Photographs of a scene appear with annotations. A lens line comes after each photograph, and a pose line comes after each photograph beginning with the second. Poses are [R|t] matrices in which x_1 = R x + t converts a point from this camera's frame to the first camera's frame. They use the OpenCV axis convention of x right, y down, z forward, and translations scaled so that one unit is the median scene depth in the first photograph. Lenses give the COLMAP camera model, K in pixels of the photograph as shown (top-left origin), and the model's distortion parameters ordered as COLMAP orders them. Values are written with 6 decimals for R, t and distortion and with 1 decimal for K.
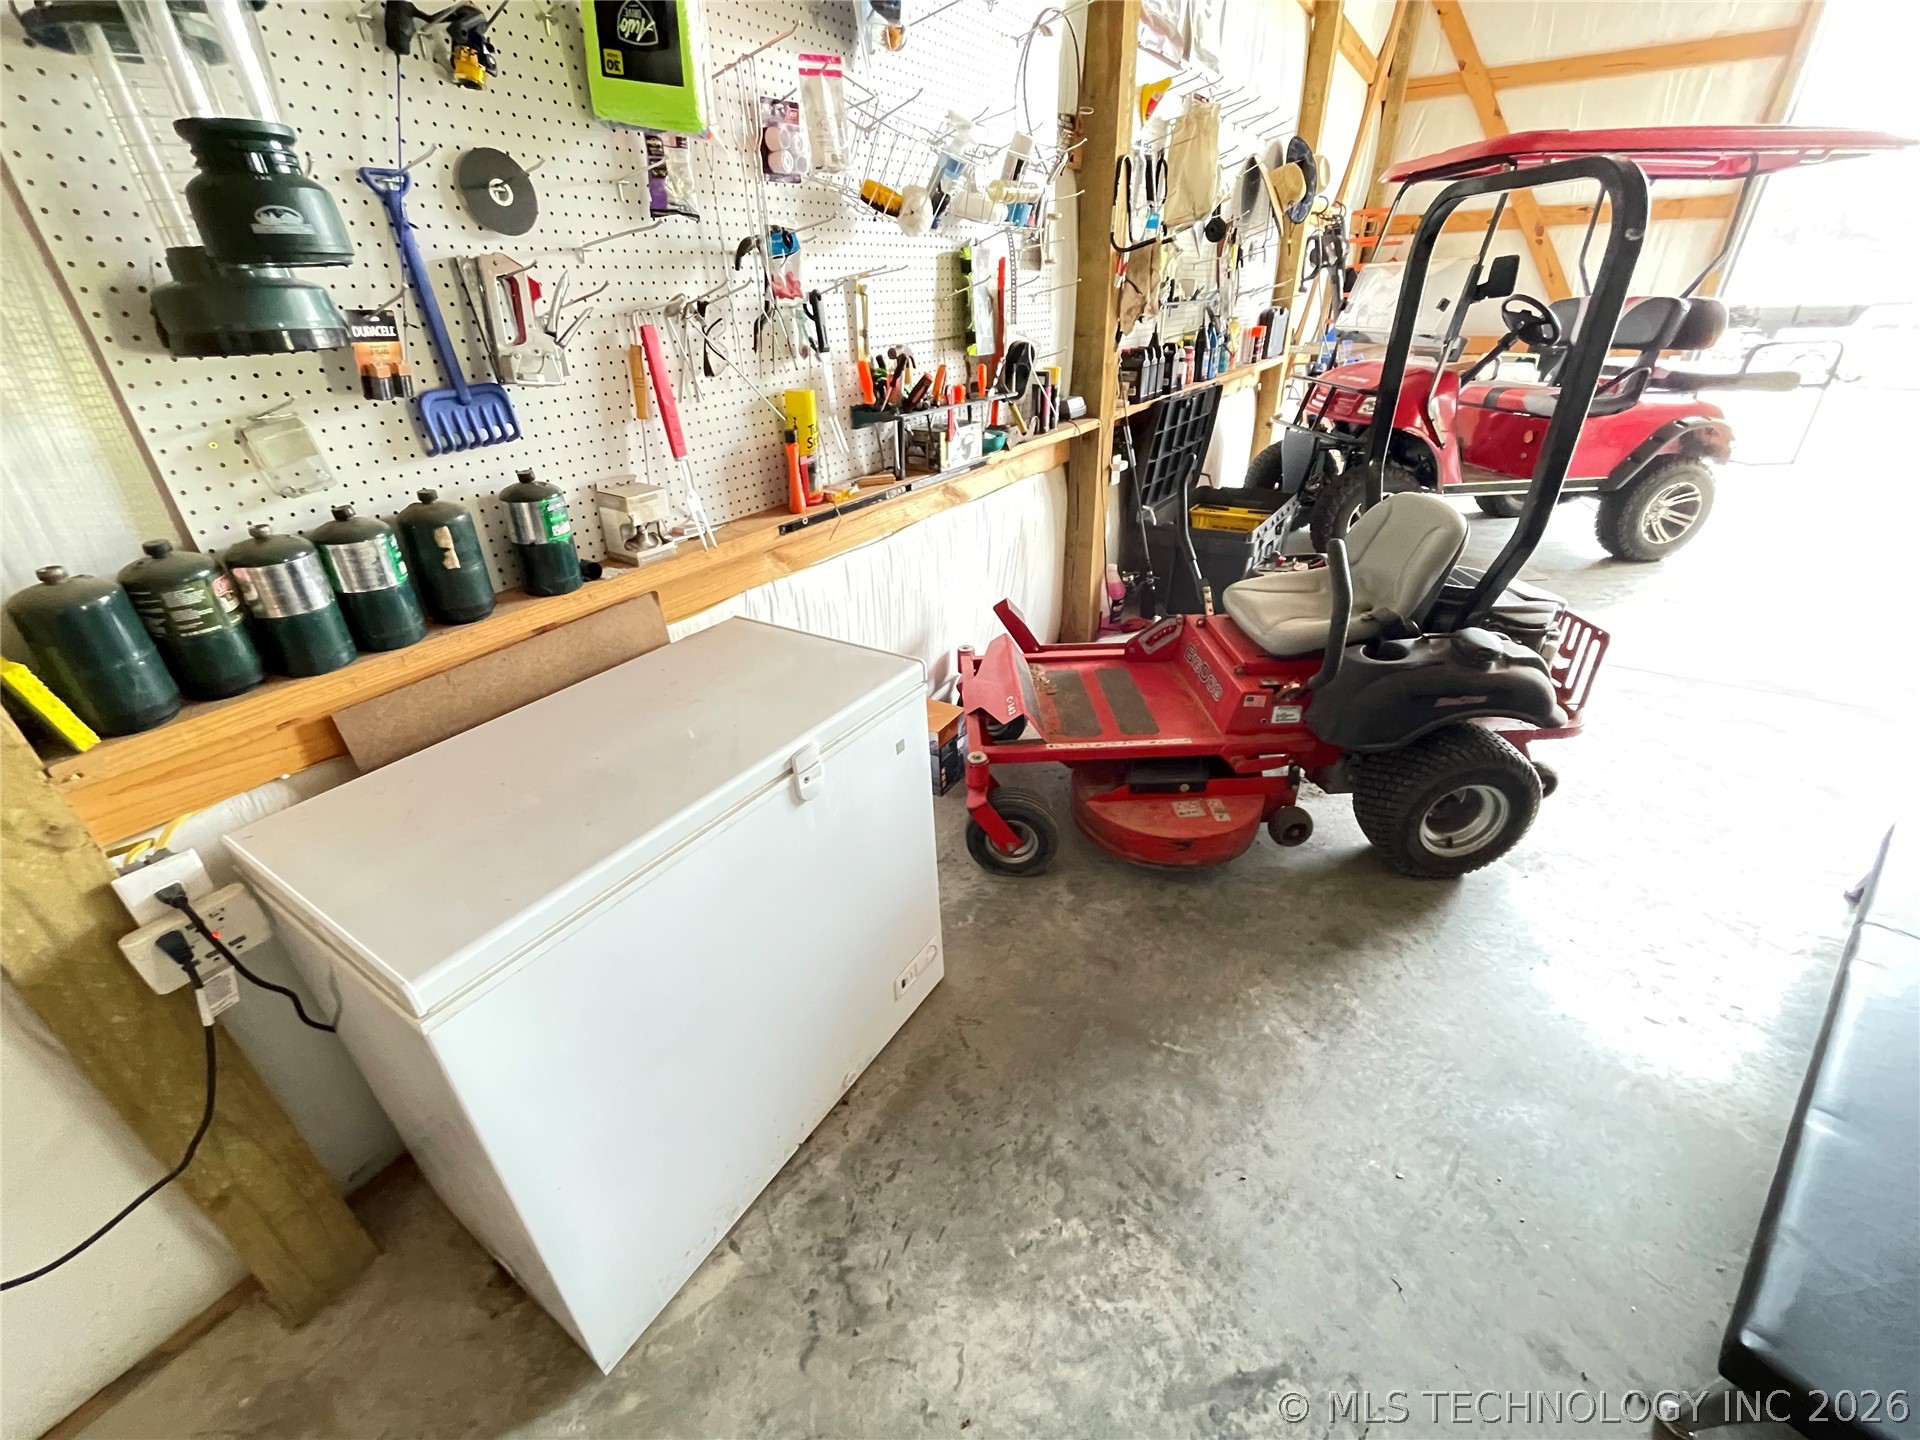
lens RADIAL K [[781.5, 0, 964.3], [0, 781.5, 713.8], [0, 0, 1]] dist [-0.003043, 0.000264]
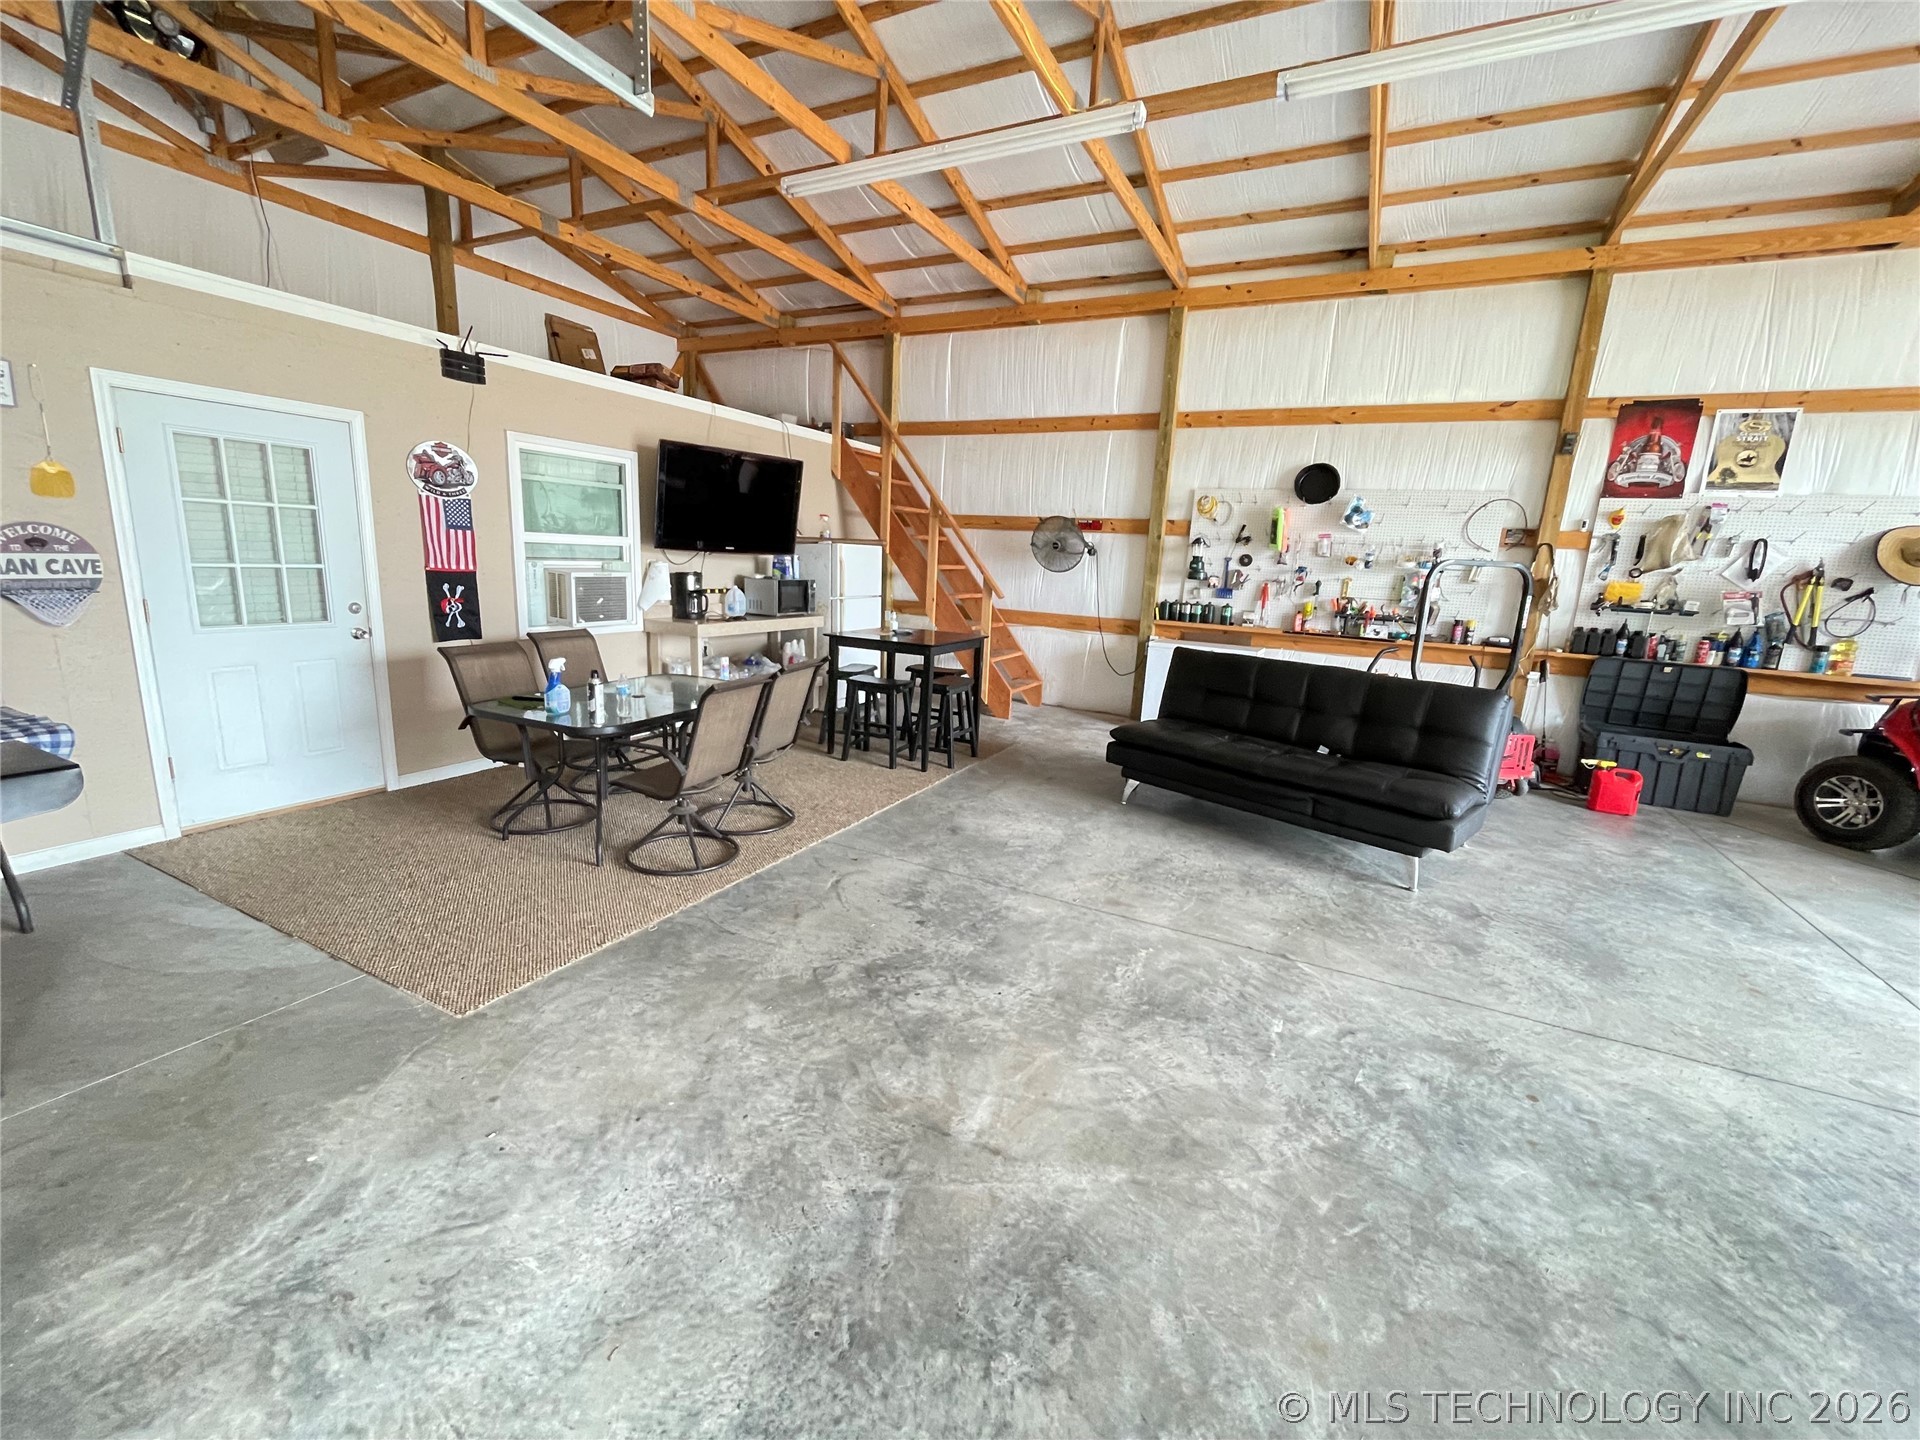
lens RADIAL K [[781.5, 0, 961.3], [0, 781.5, 720.6], [0, 0, 1]] dist [-0.003043, 0.000264]
pose [[0.102365, 0.236446, -0.966237, 5.326678], [-0.526794, 0.836837, 0.148971, 0.619278], [0.843807, 0.493759, 0.210221, -1.509824]]
